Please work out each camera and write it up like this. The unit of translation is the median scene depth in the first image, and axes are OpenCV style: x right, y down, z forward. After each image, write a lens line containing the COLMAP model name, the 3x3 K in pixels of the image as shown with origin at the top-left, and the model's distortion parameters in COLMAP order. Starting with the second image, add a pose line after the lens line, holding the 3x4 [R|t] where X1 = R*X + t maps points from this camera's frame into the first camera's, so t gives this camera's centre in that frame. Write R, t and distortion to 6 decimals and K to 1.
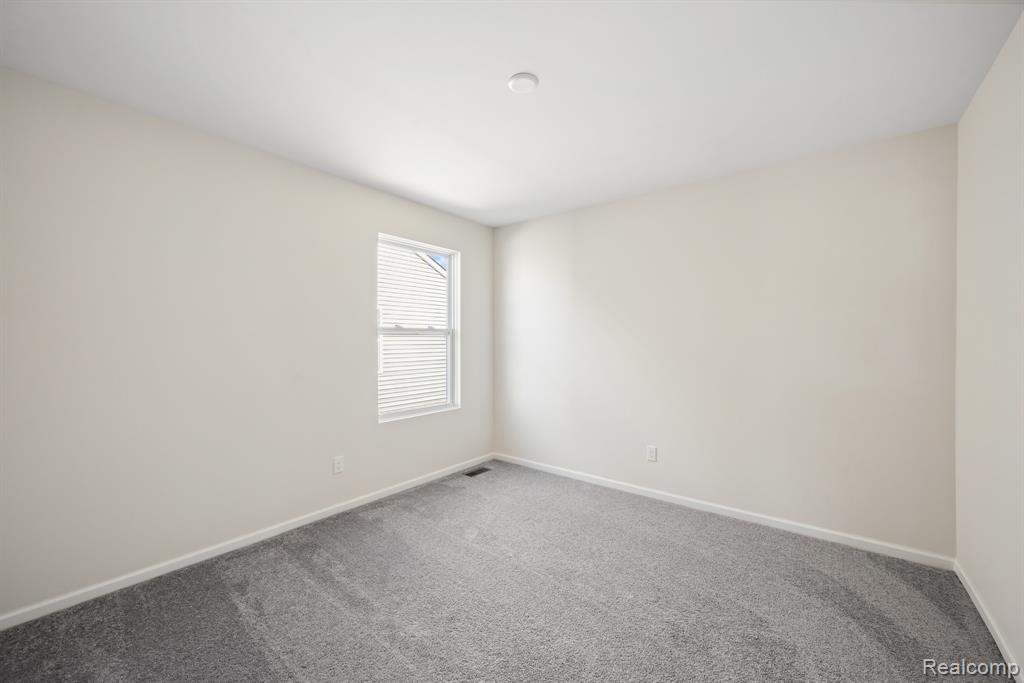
lens RADIAL K [[399.8, 0, 497.5], [0, 399.8, 341.9], [0, 0, 1]] dist [0.000413, -0.000008]
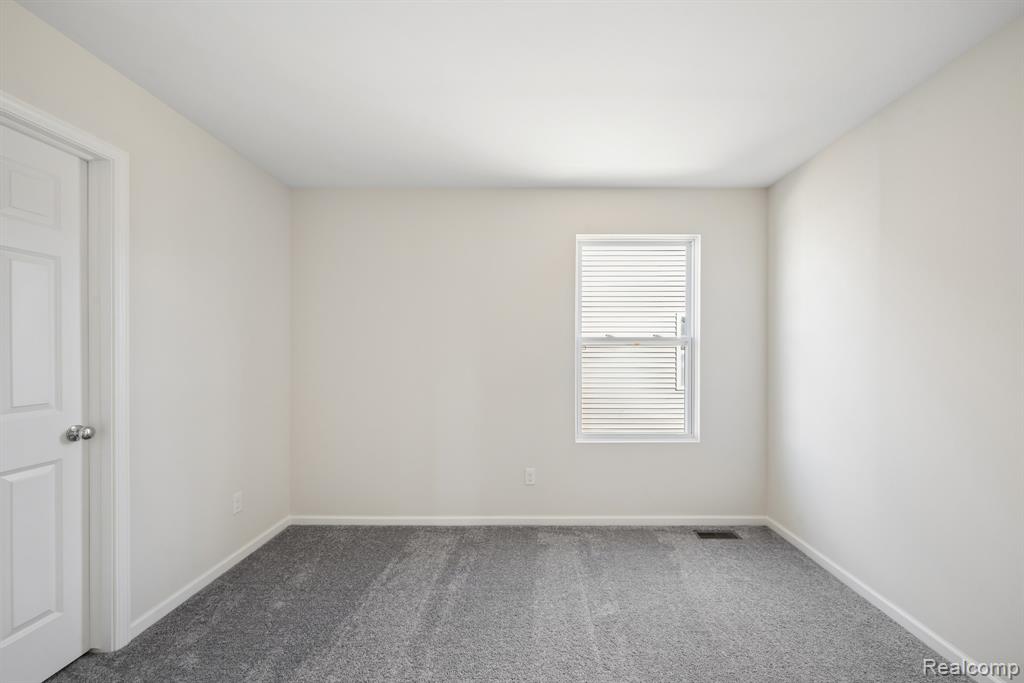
lens RADIAL K [[401.3, 0, 514.6], [0, 401.3, 350.9], [0, 0, 1]] dist [0.002328, 0.000093]
pose [[0.638485, -0.001618, -0.769633, 0.294868], [-0.001908, 0.999991, -0.003685, -0.002467], [0.769632, 0.003821, 0.638476, 0.278443]]
